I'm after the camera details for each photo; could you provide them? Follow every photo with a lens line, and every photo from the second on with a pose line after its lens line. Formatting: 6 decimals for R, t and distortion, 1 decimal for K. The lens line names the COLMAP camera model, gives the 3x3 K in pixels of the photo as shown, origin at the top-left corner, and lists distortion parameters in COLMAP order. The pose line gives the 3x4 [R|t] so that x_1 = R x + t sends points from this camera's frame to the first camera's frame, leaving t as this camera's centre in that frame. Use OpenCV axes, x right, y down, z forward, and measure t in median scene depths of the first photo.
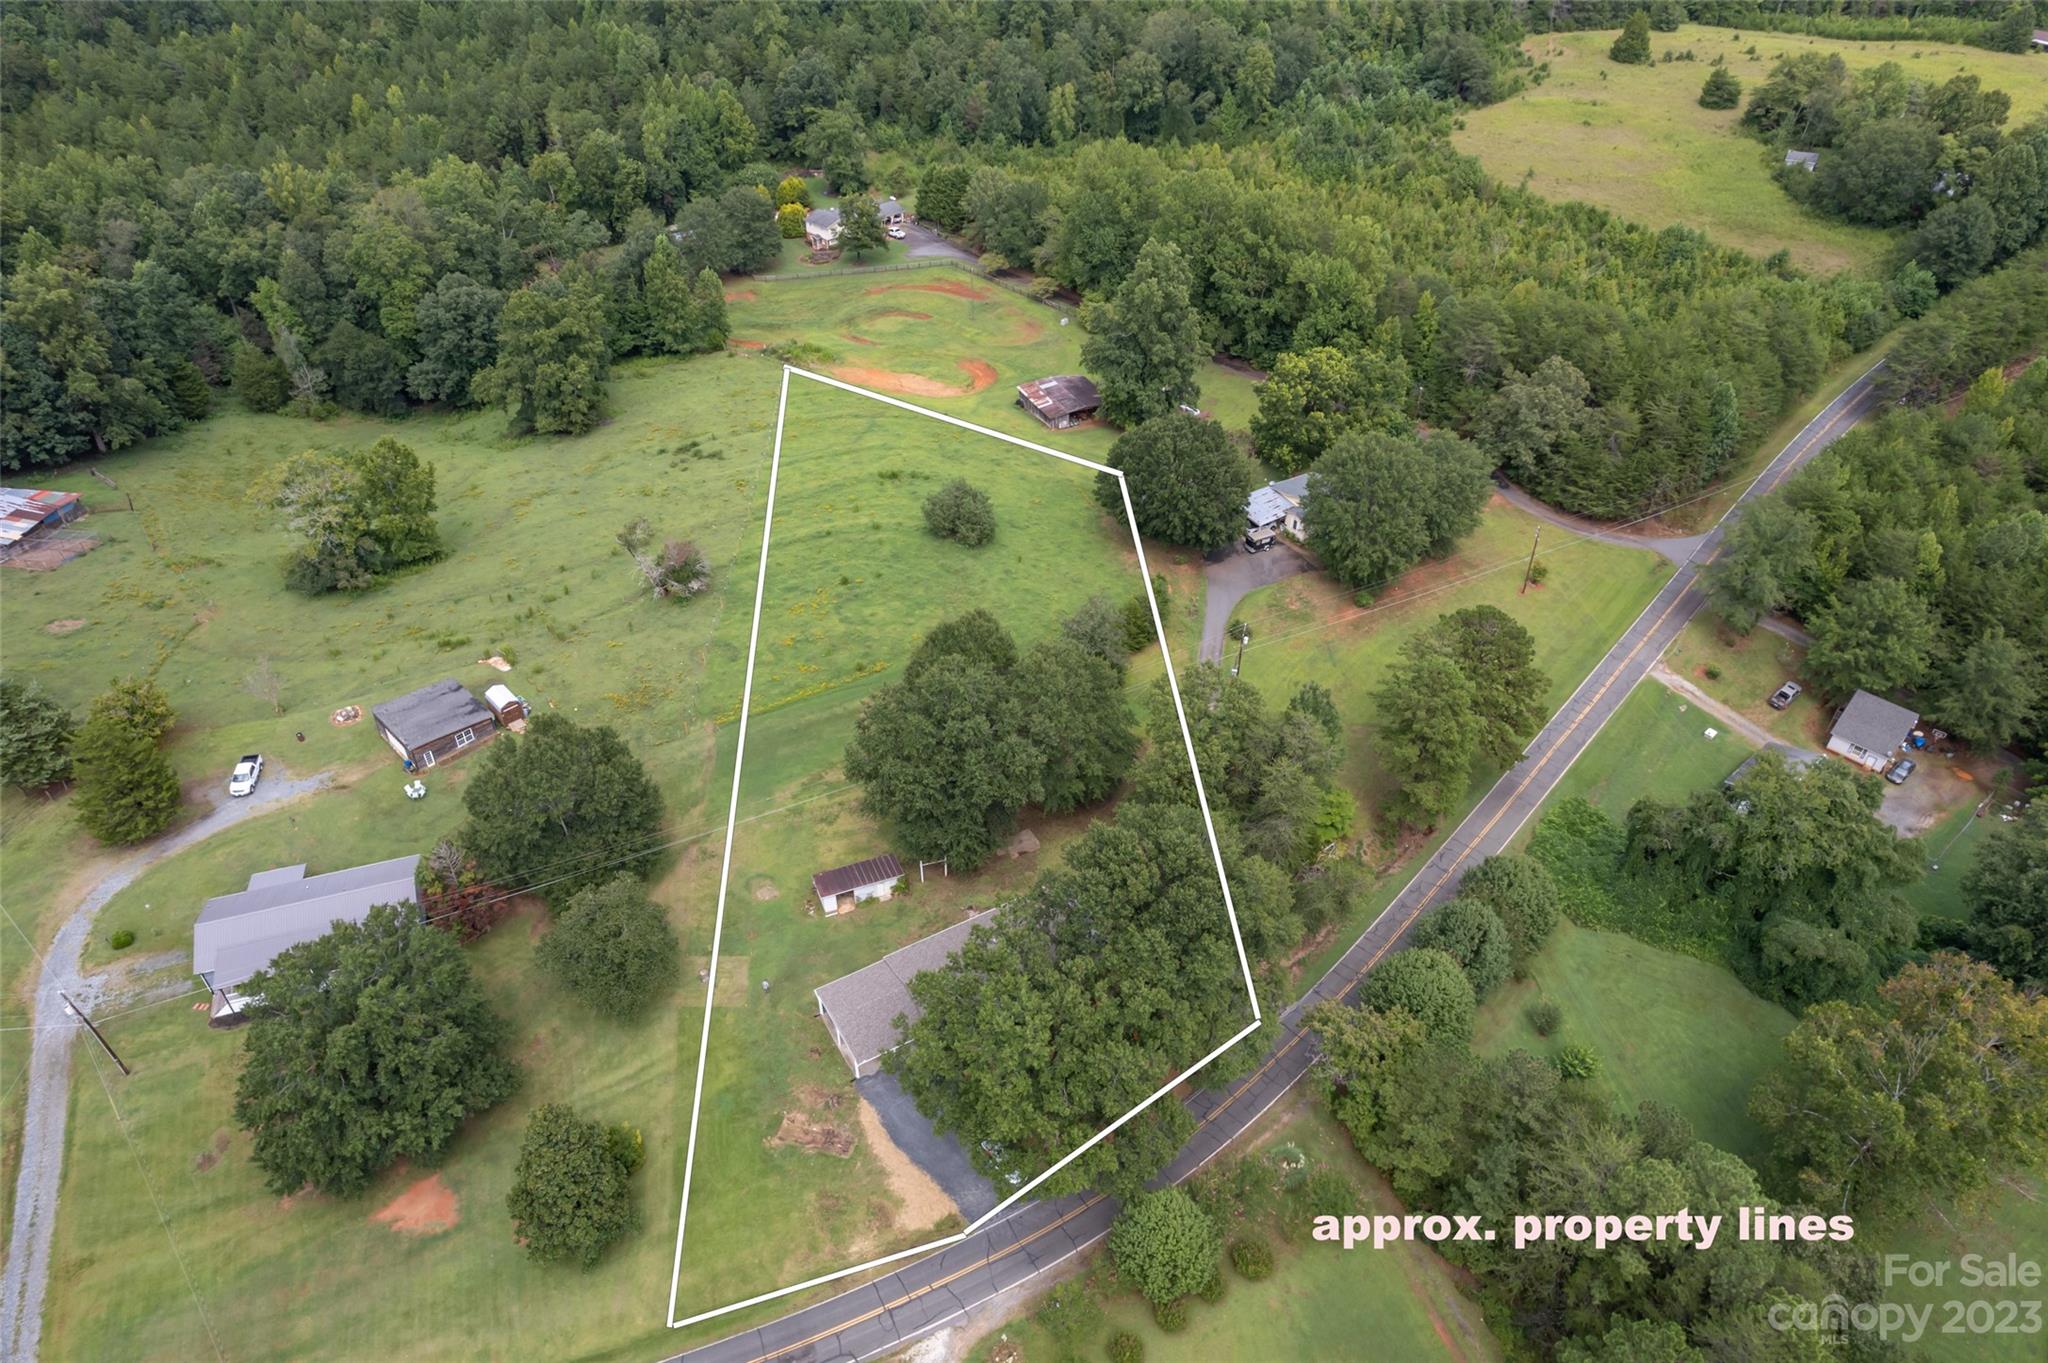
lens RADIAL K [[1303.8, 0, 1016.2], [0, 1303.8, 681.2], [0, 0, 1]] dist [-0.064906, 0.069464]
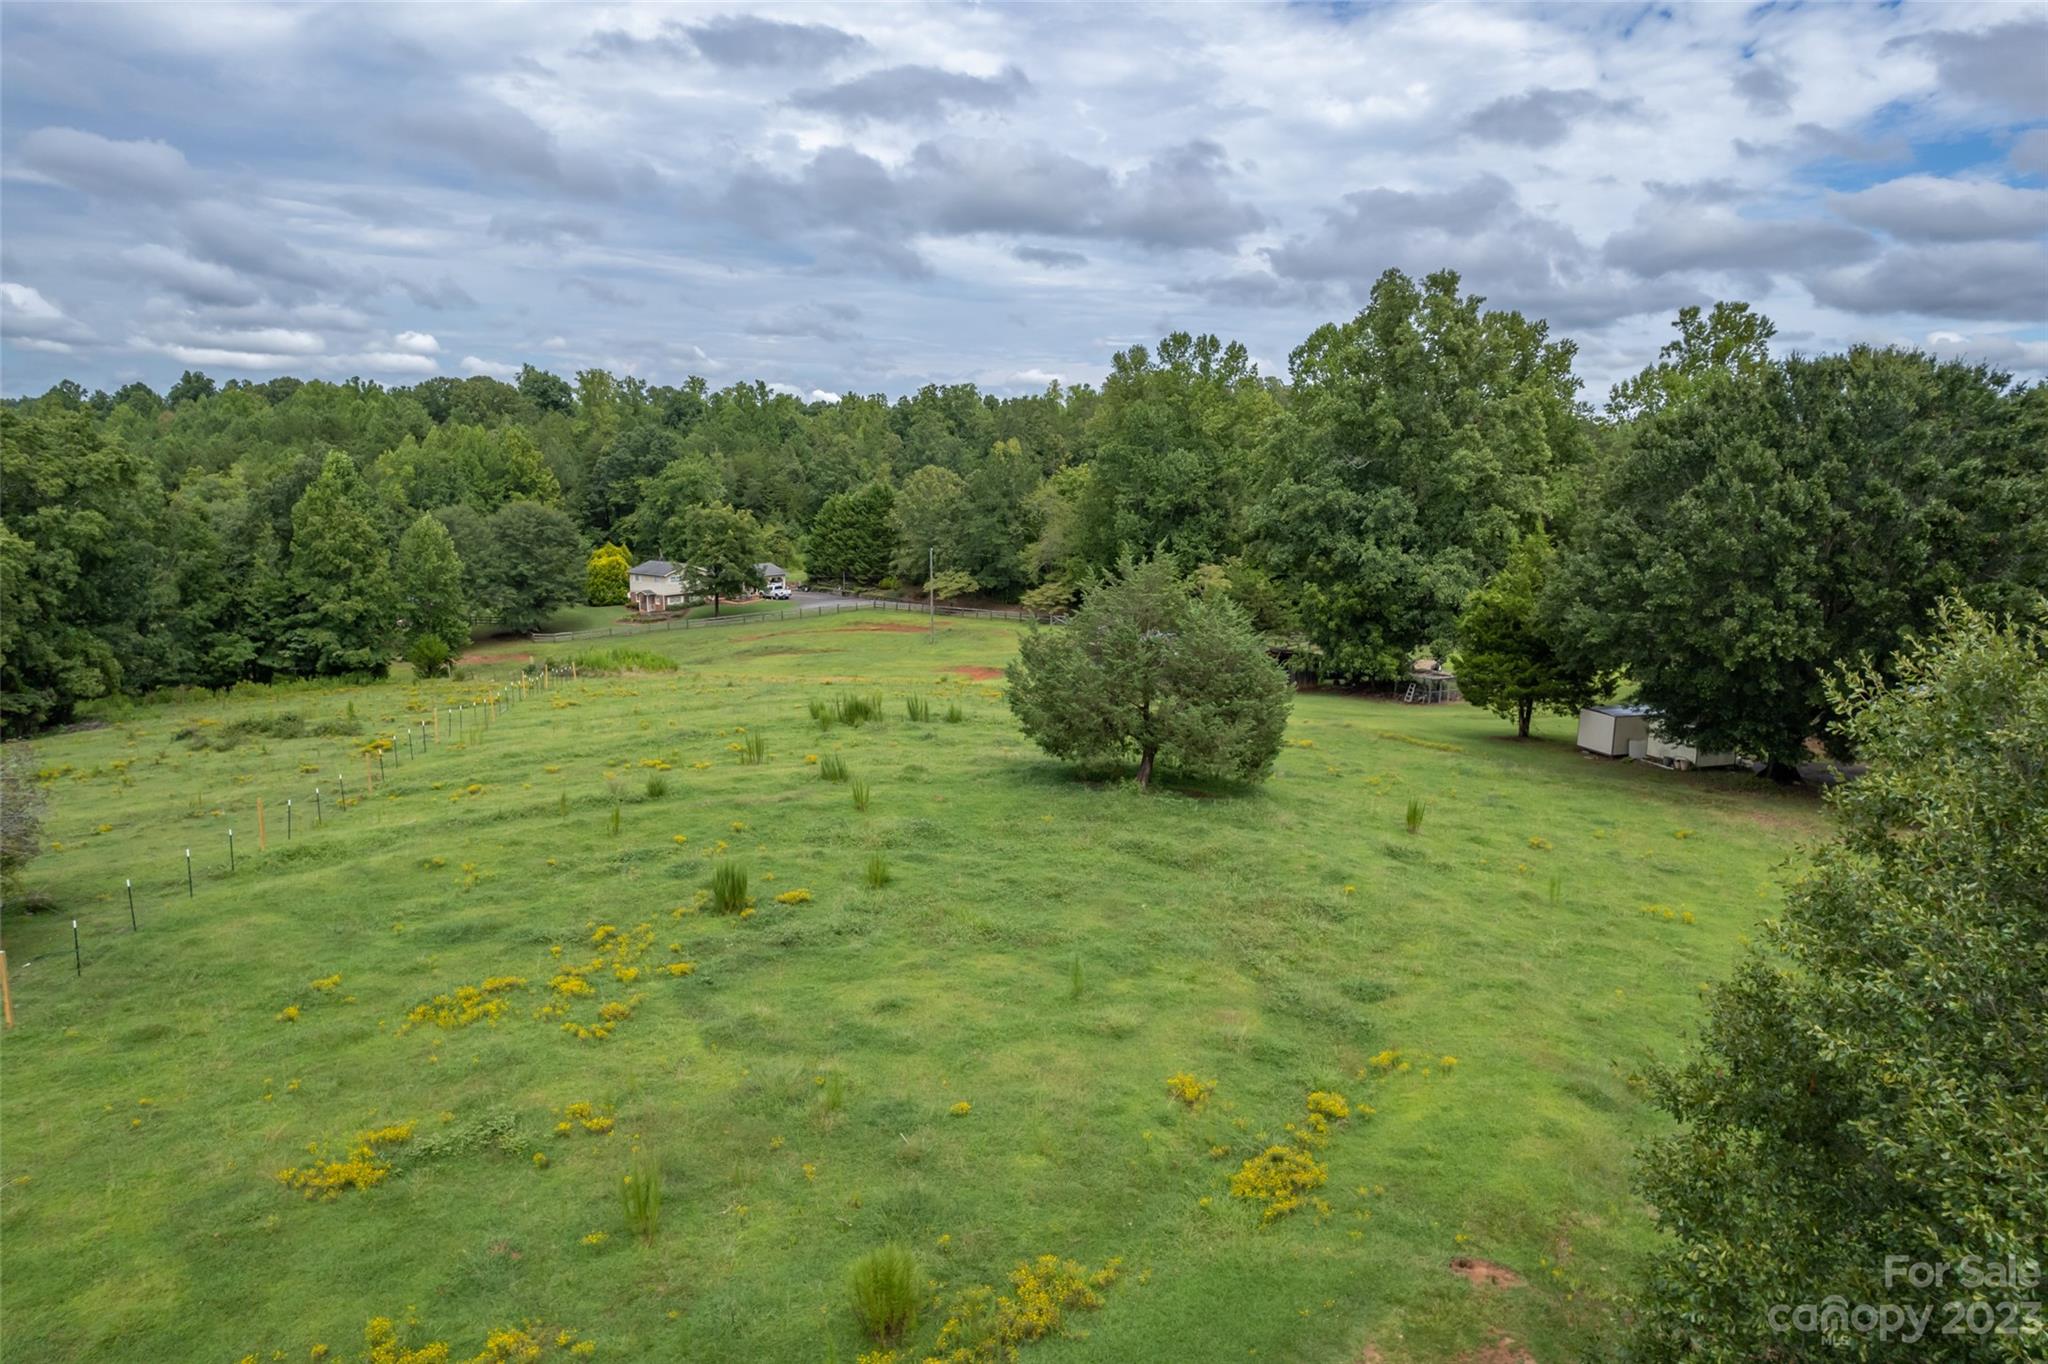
lens RADIAL K [[1303.8, 0, 1020.2], [0, 1303.8, 683.2], [0, 0, 1]] dist [-0.064906, 0.069464]
pose [[0.989815, -0.022014, 0.140649, -0.079643], [0.085752, 0.880825, -0.465612, -0.003130], [-0.113637, 0.472930, 0.873741, 0.555742]]
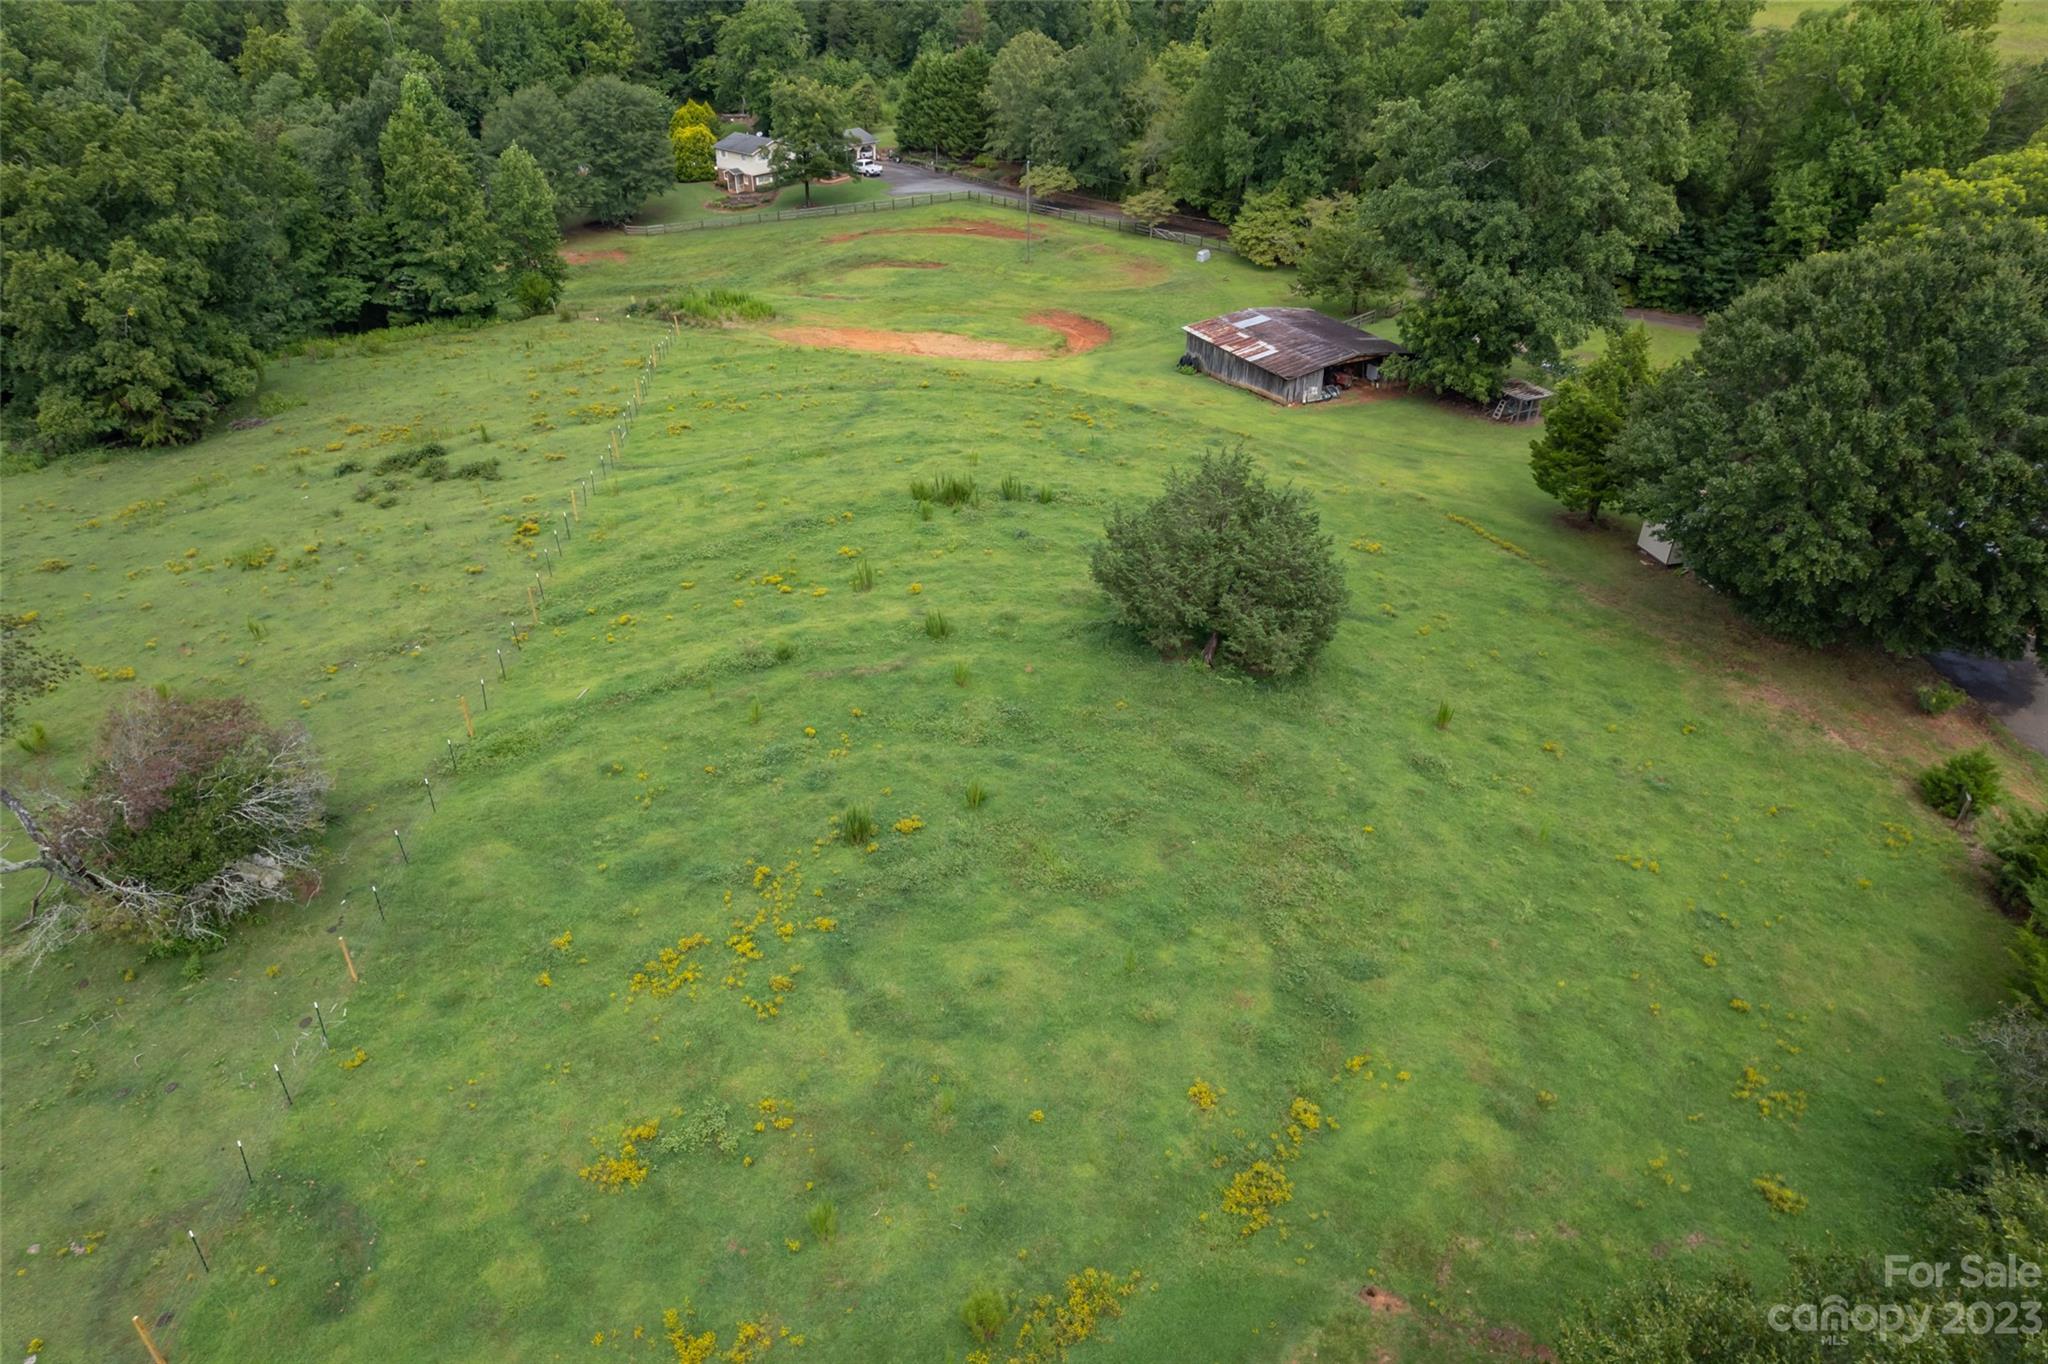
lens RADIAL K [[1303.8, 0, 1020.7], [0, 1303.8, 673.9], [0, 0, 1]] dist [-0.064906, 0.069464]
pose [[0.997670, -0.036456, 0.057671, -0.078881], [0.042259, 0.993802, -0.102824, -0.056022], [-0.053565, 0.105021, 0.993026, 0.514000]]
